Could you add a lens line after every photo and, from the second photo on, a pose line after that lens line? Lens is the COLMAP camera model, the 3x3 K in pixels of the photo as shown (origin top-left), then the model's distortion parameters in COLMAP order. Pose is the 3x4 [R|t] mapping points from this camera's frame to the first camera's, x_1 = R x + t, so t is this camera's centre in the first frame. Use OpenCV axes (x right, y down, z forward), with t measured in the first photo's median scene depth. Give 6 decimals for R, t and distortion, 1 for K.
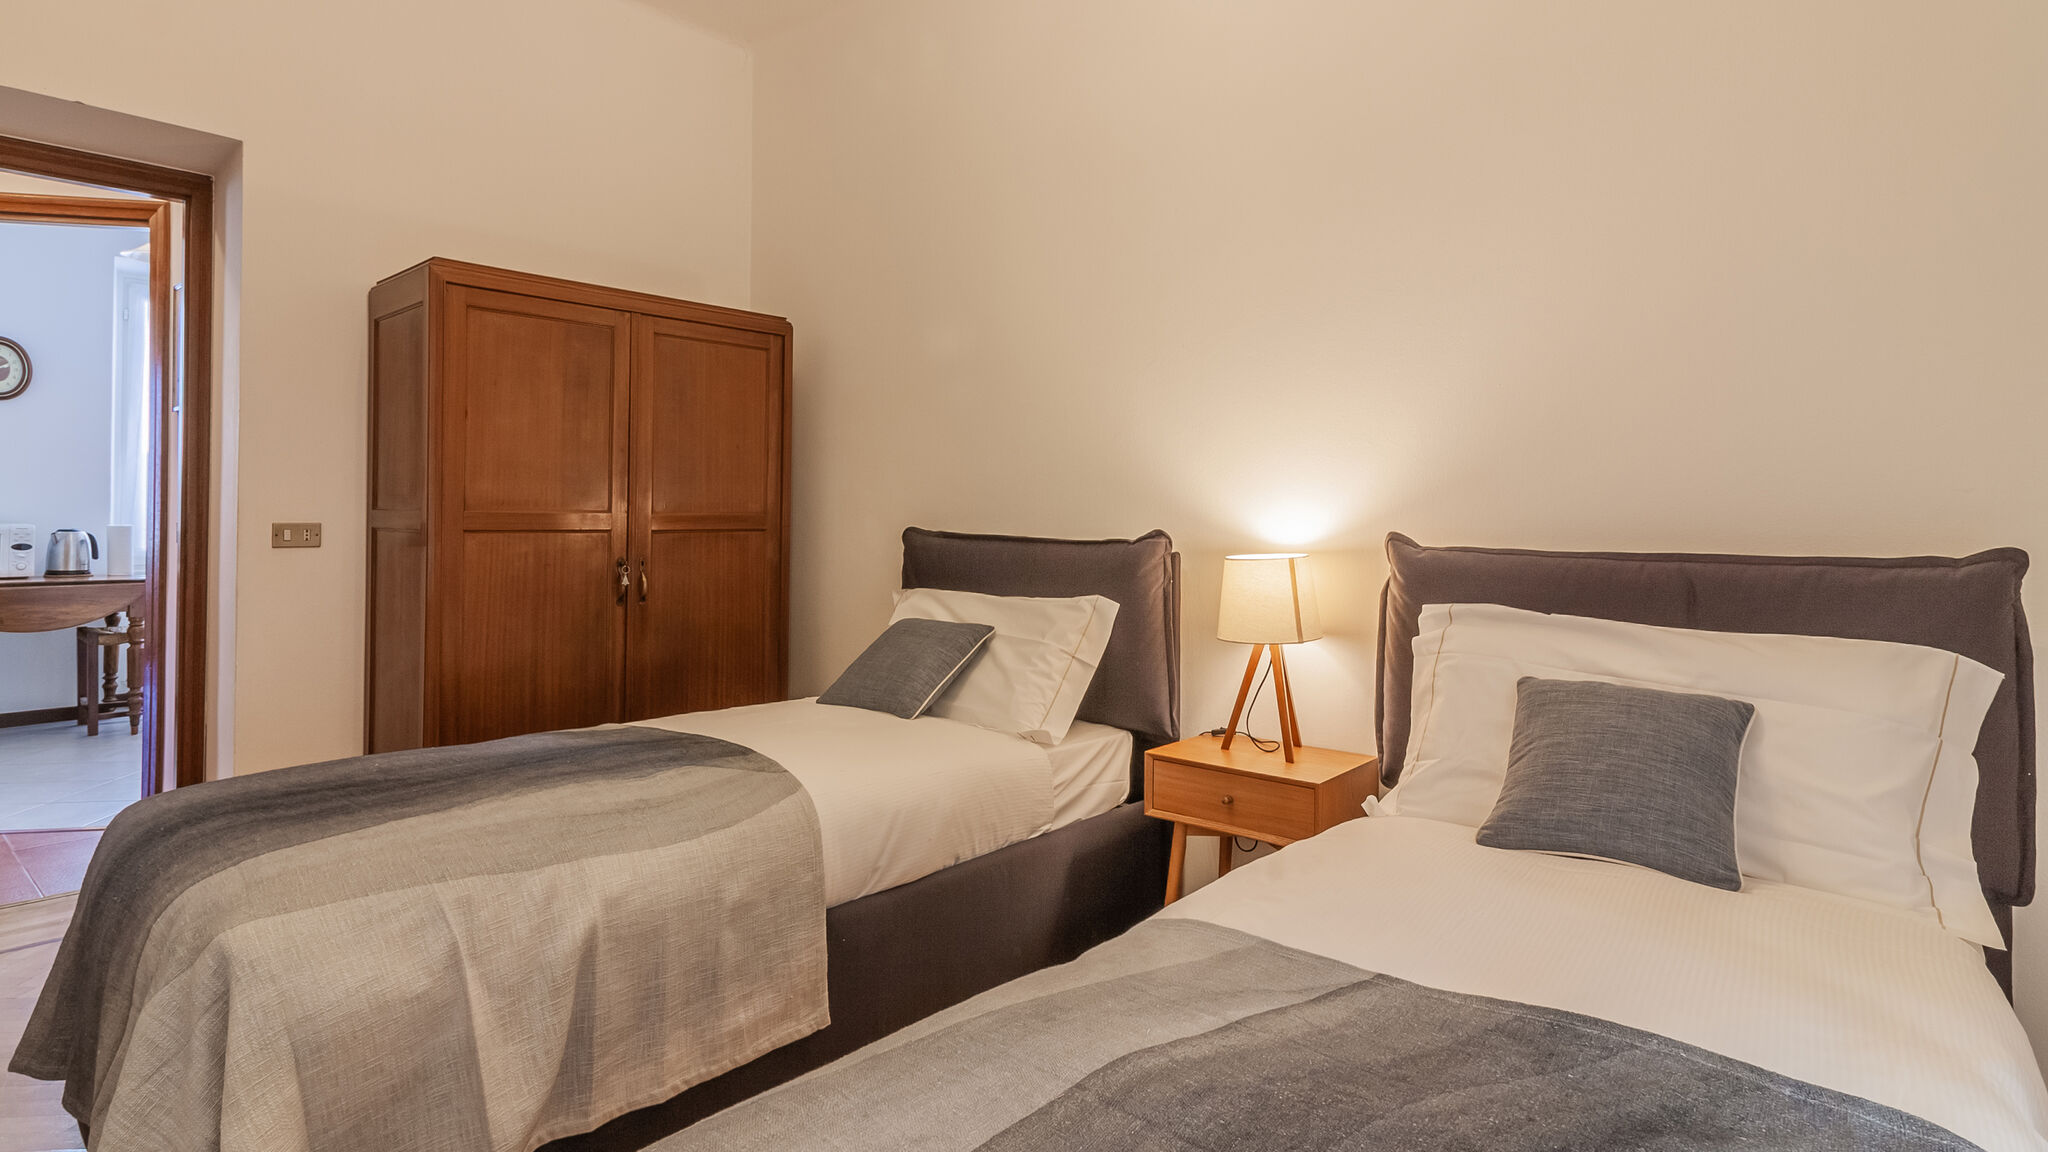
lens RADIAL K [[1037.2, 0, 1060.7], [0, 1037.2, 509.1], [0, 0, 1]] dist [0.001157, 0.000917]
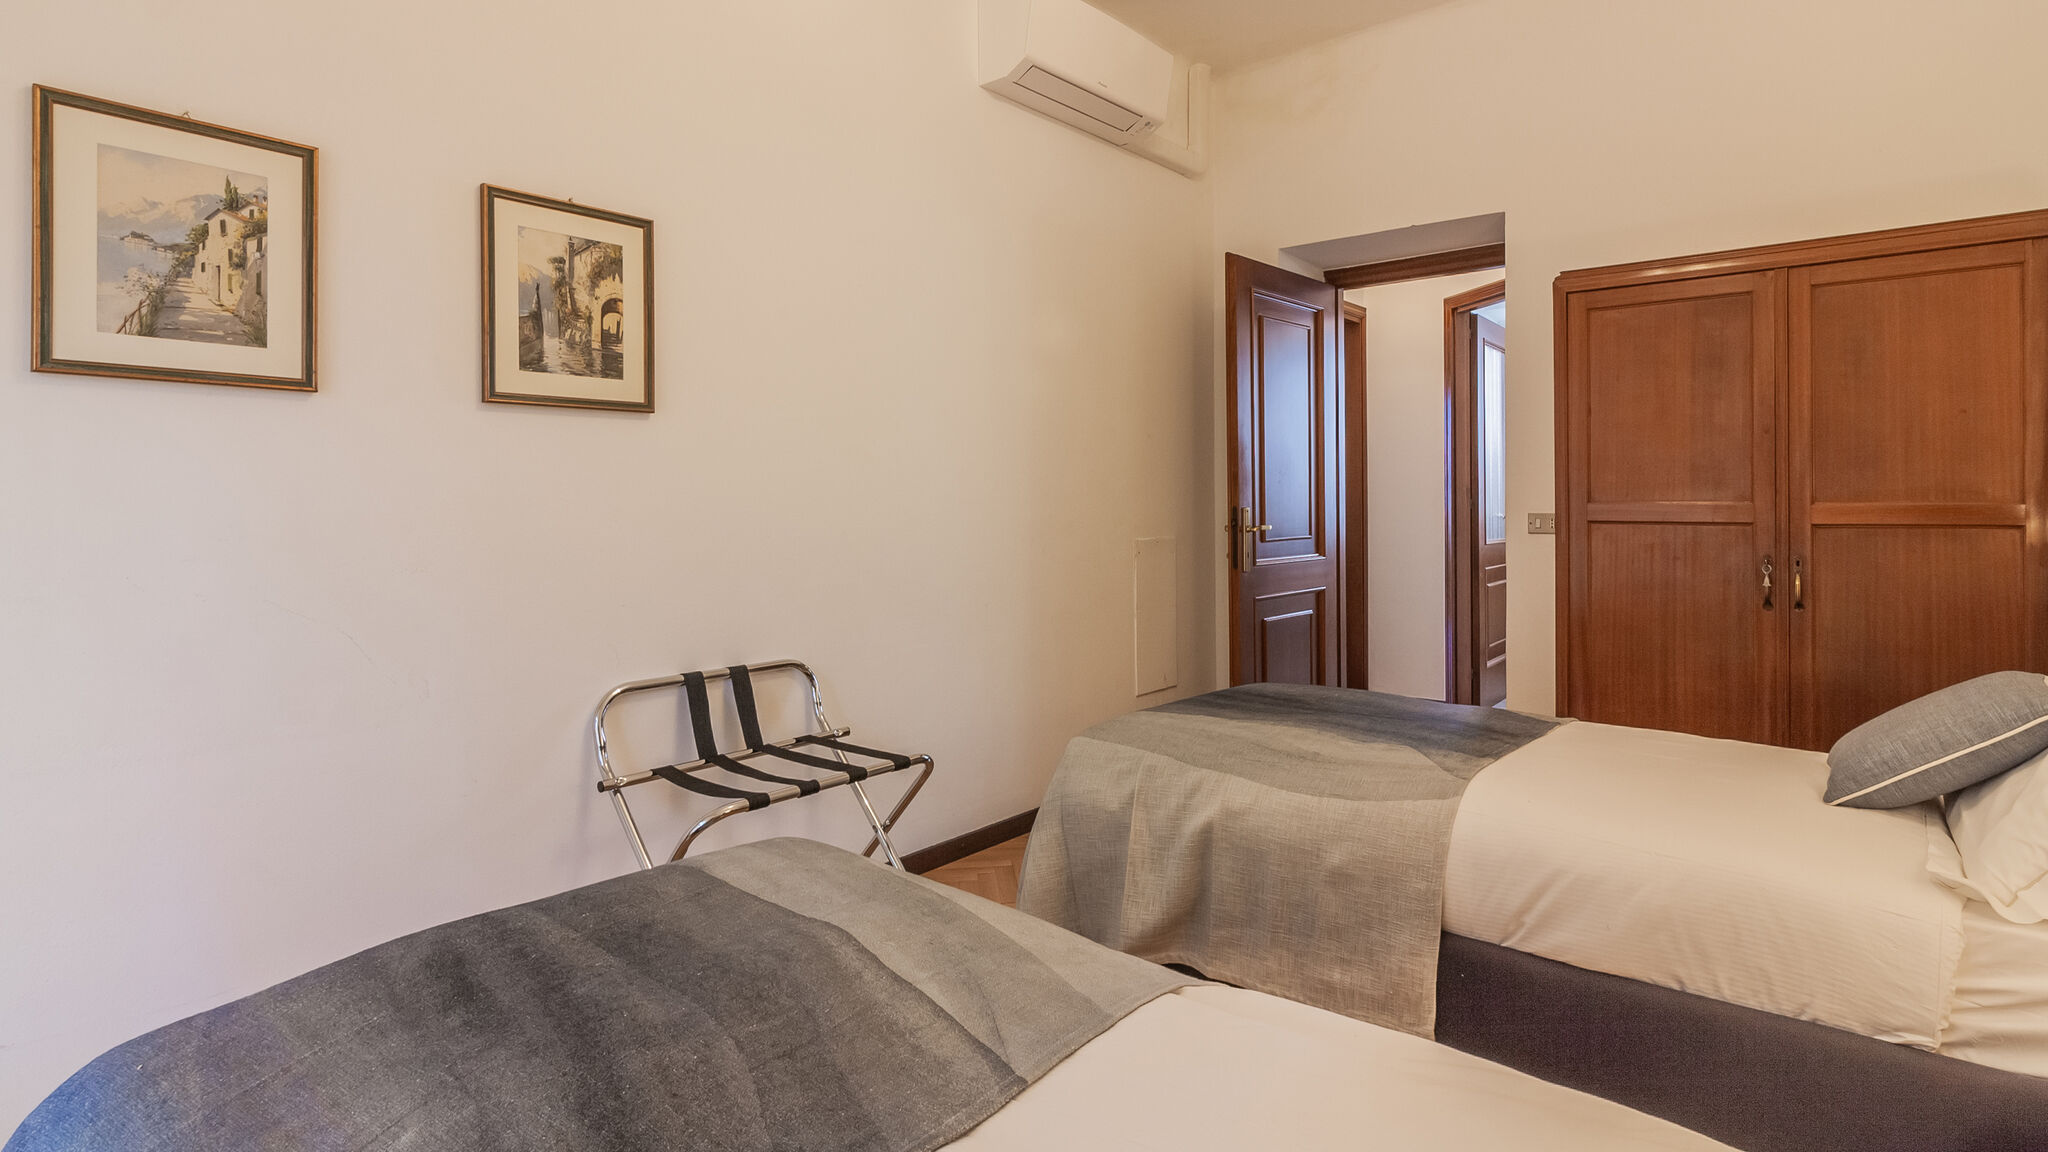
lens RADIAL K [[1037.2, 0, 1060.7], [0, 1037.2, 509.1], [0, 0, 1]] dist [0.001157, 0.000917]
pose [[0.045176, 0.002276, -0.998976, 0.719538], [0.008858, 0.999957, 0.002679, 0.001213], [0.998940, -0.008970, 0.045154, 0.642936]]
